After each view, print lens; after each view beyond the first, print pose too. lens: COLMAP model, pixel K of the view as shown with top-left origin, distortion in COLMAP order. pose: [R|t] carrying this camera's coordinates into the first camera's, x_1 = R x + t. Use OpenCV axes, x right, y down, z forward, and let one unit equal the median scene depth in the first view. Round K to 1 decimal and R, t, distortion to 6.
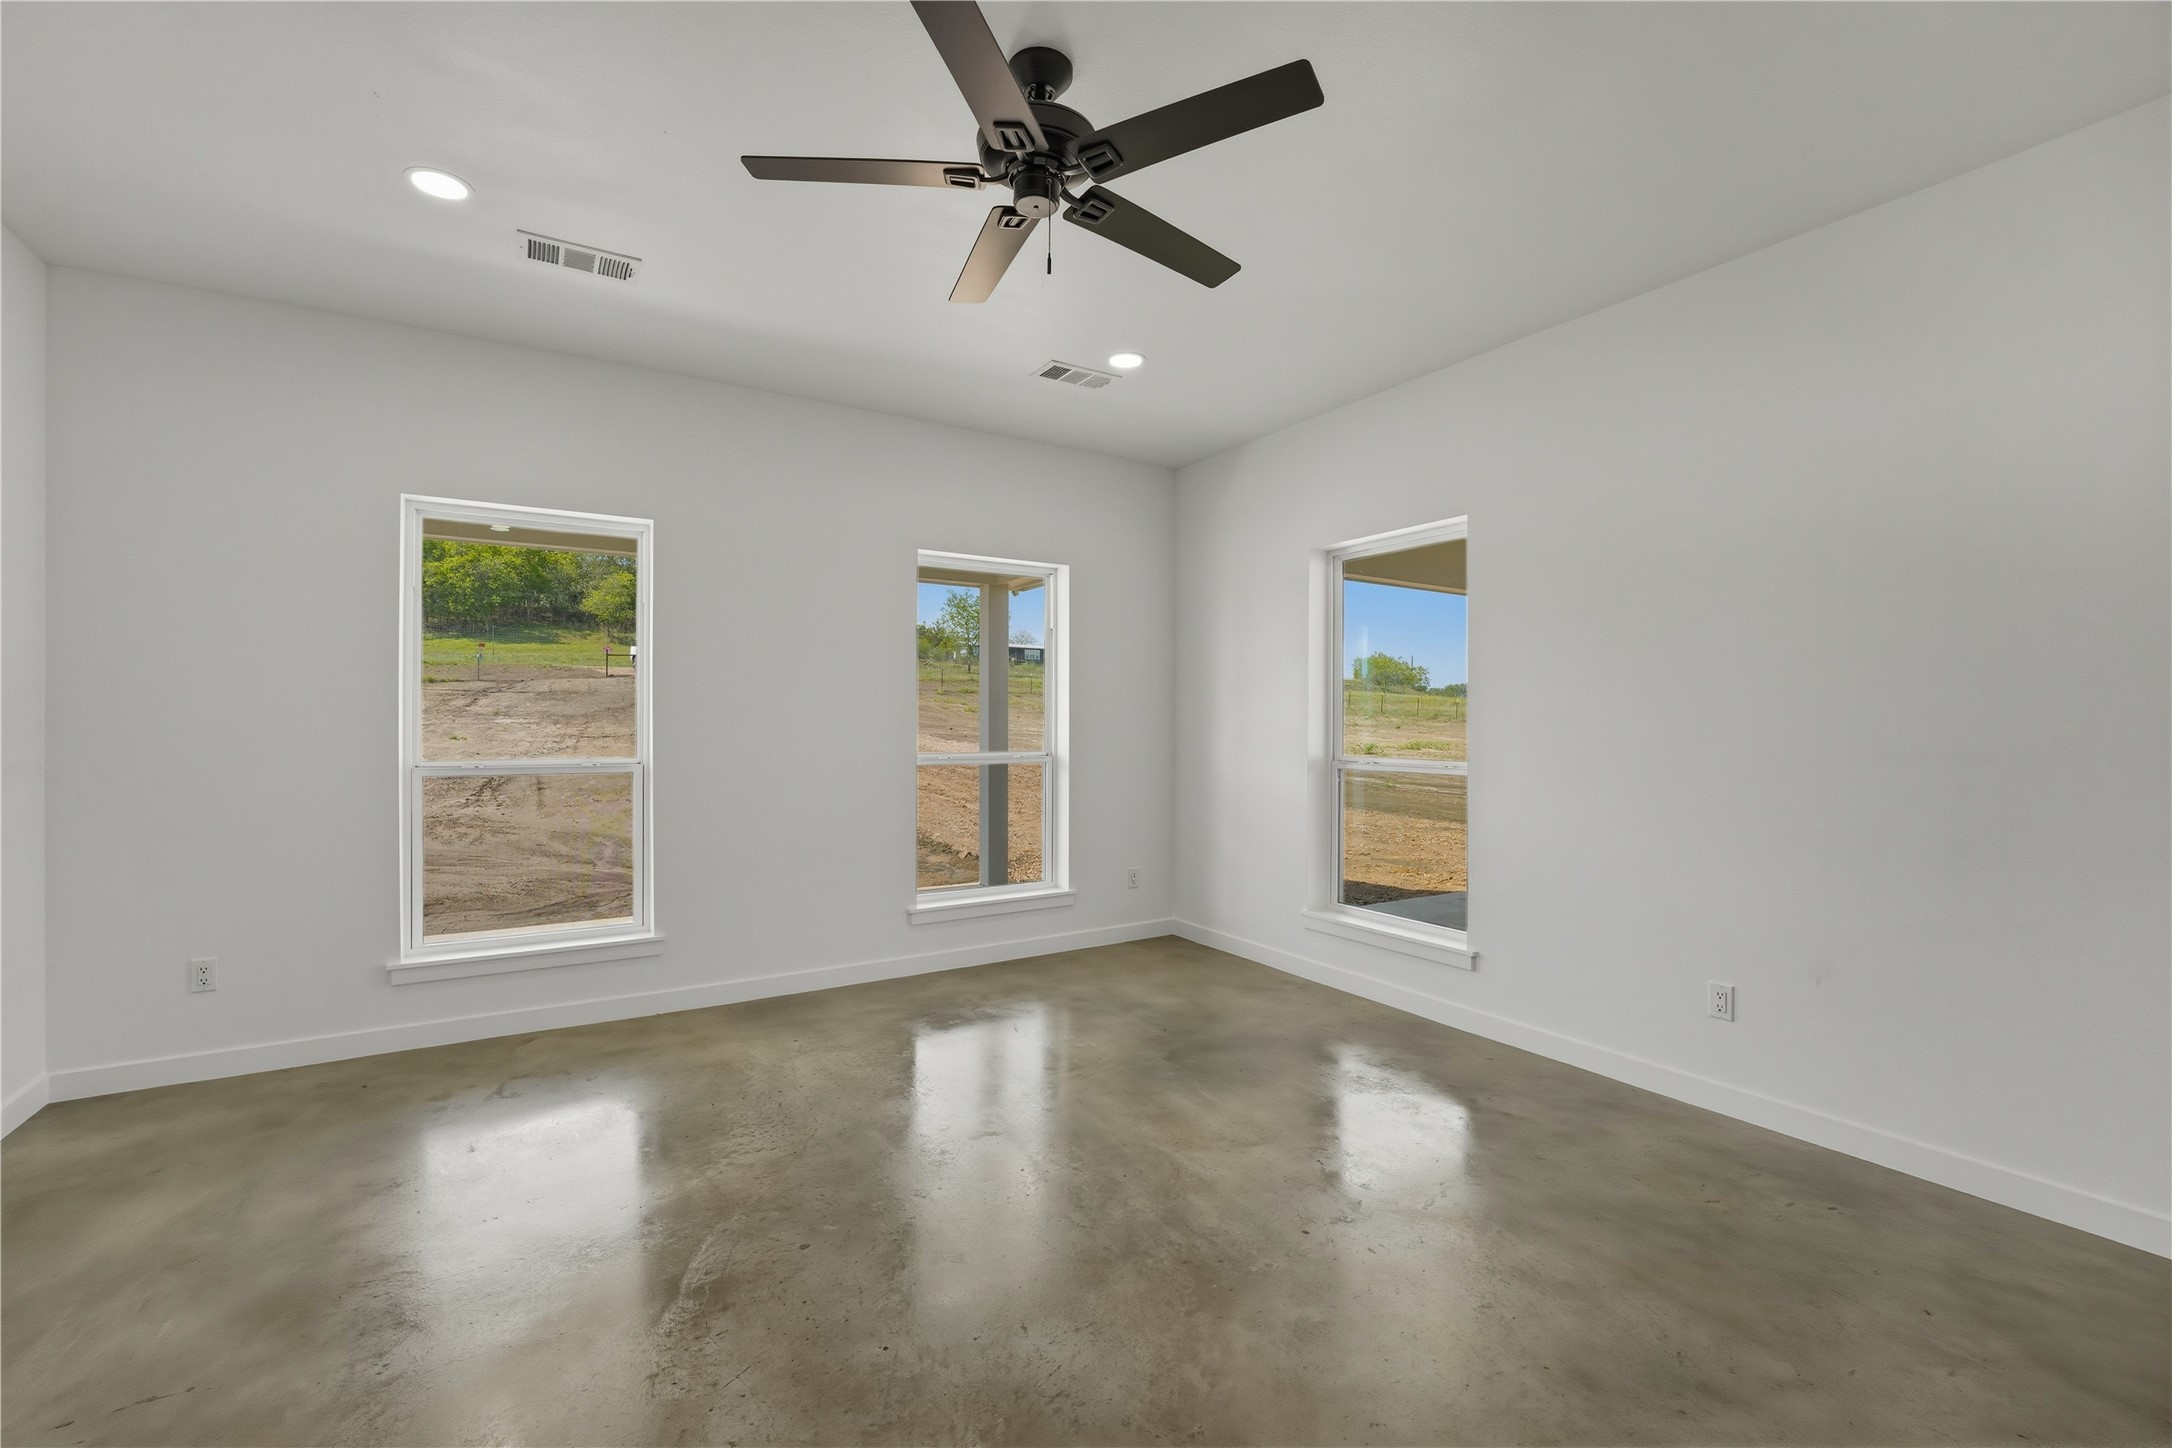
lens RADIAL K [[894.7, 0, 1086.0], [0, 894.7, 724.0], [0, 0, 1]] dist [-0.031376, 0.000036]
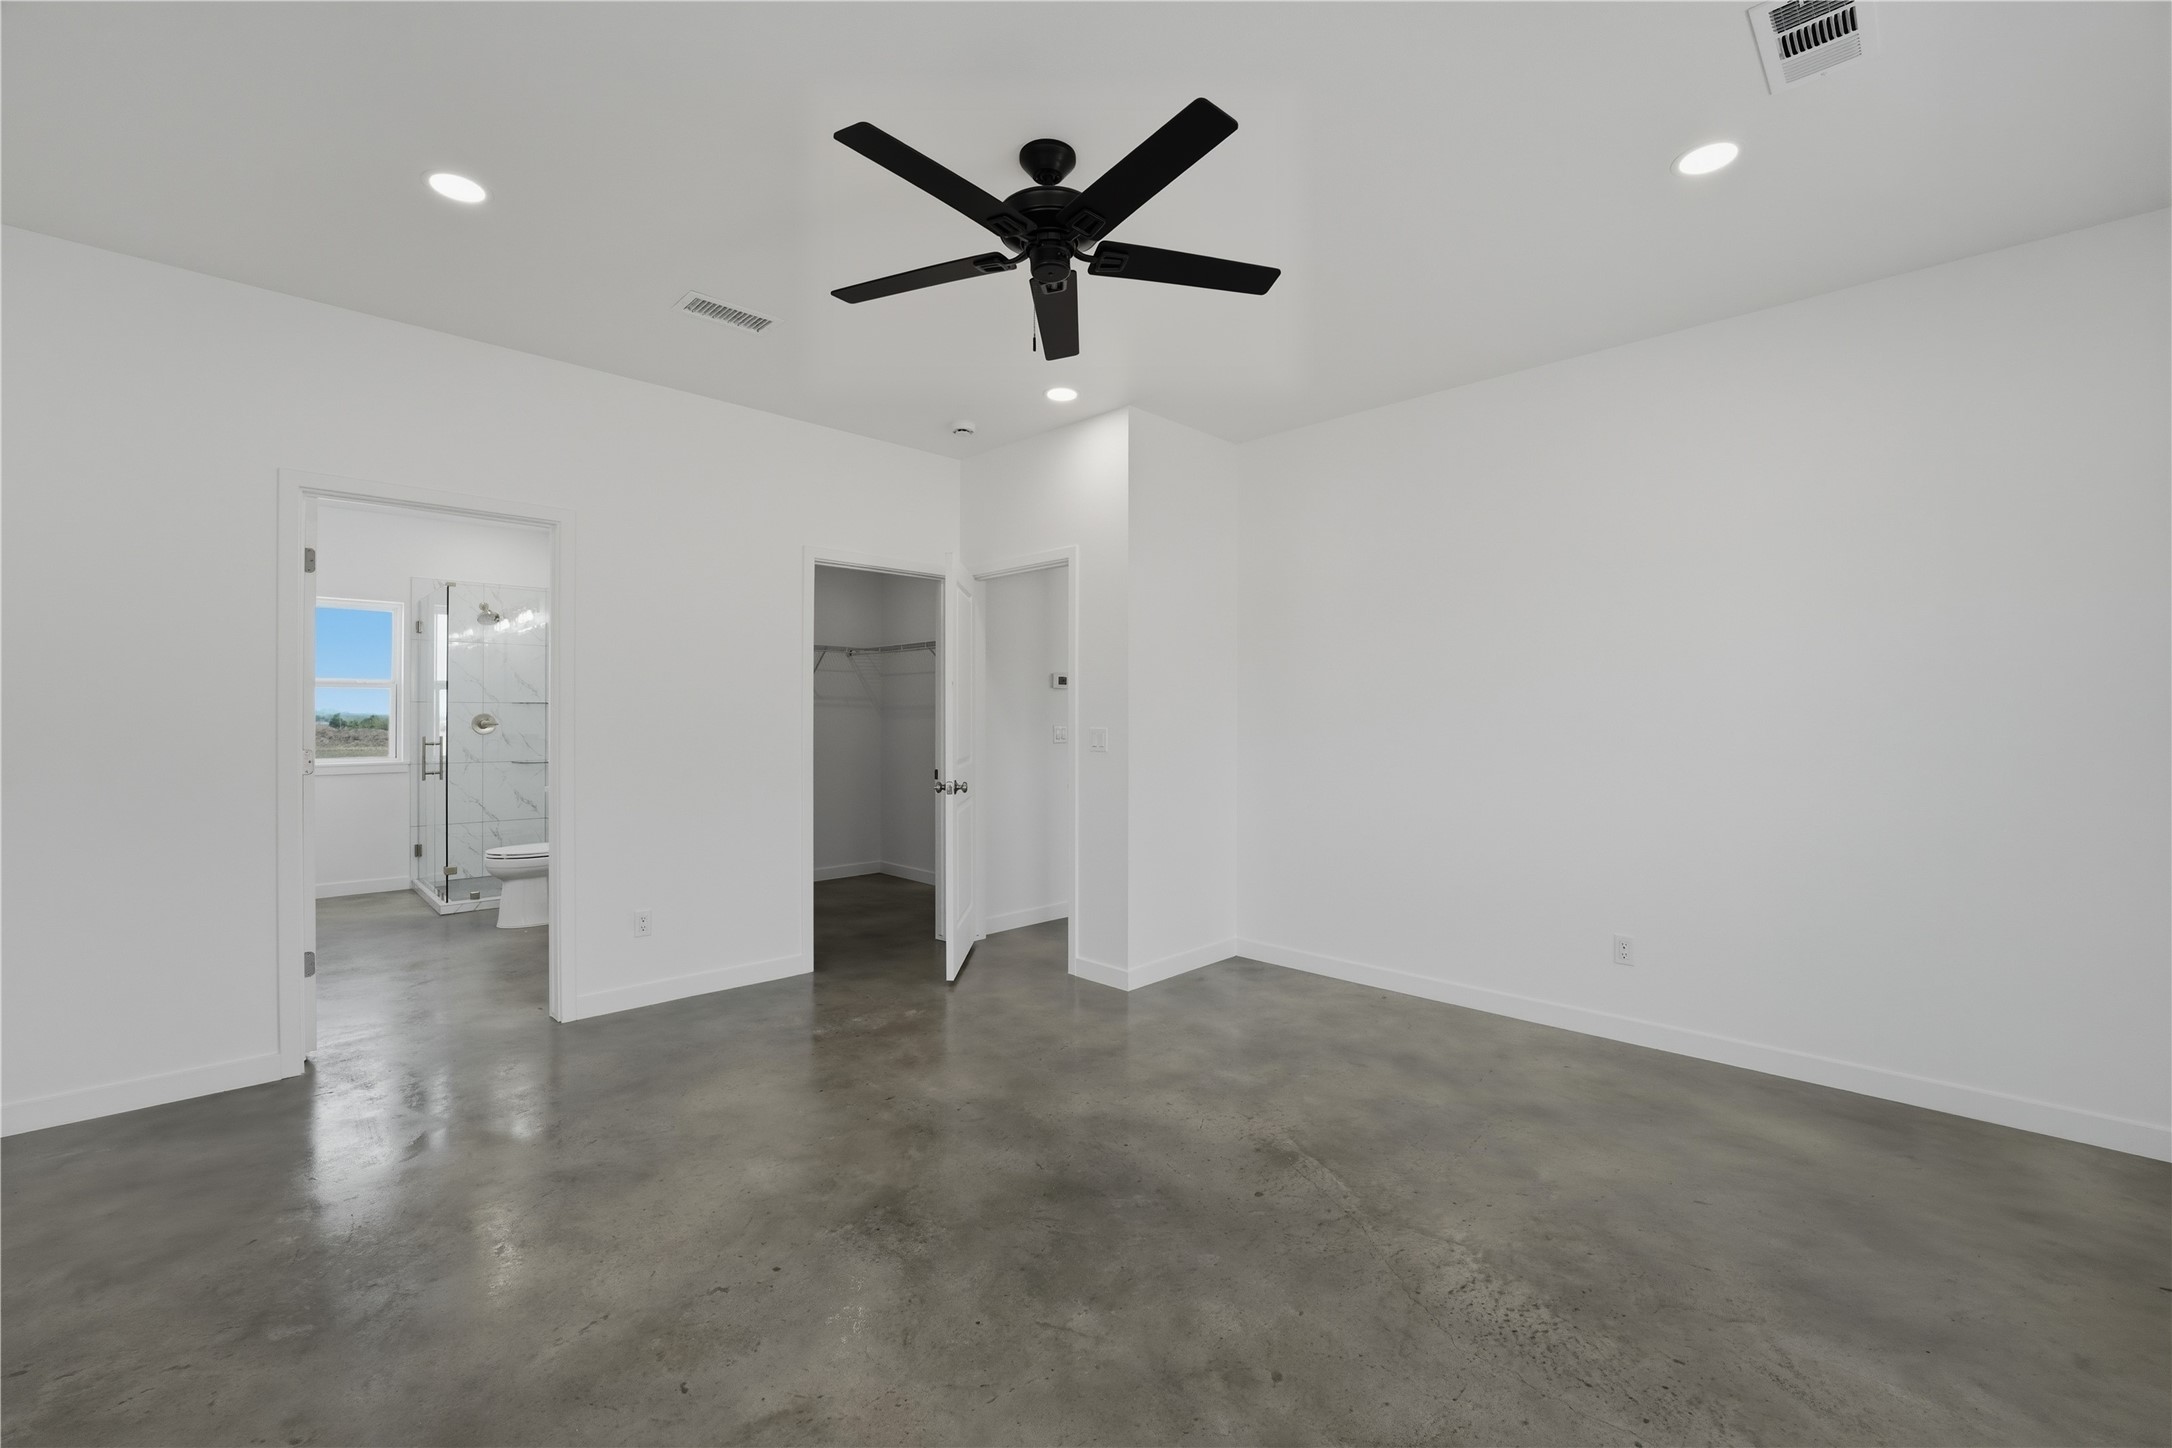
lens RADIAL K [[894.7, 0, 1086.0], [0, 894.7, 724.0], [0, 0, 1]] dist [-0.031376, 0.000036]
pose [[-0.975771, -0.004970, -0.218739, 0.135231], [-0.006840, 0.999946, 0.007792, -0.007439], [0.218689, 0.009099, -0.975752, 1.959145]]
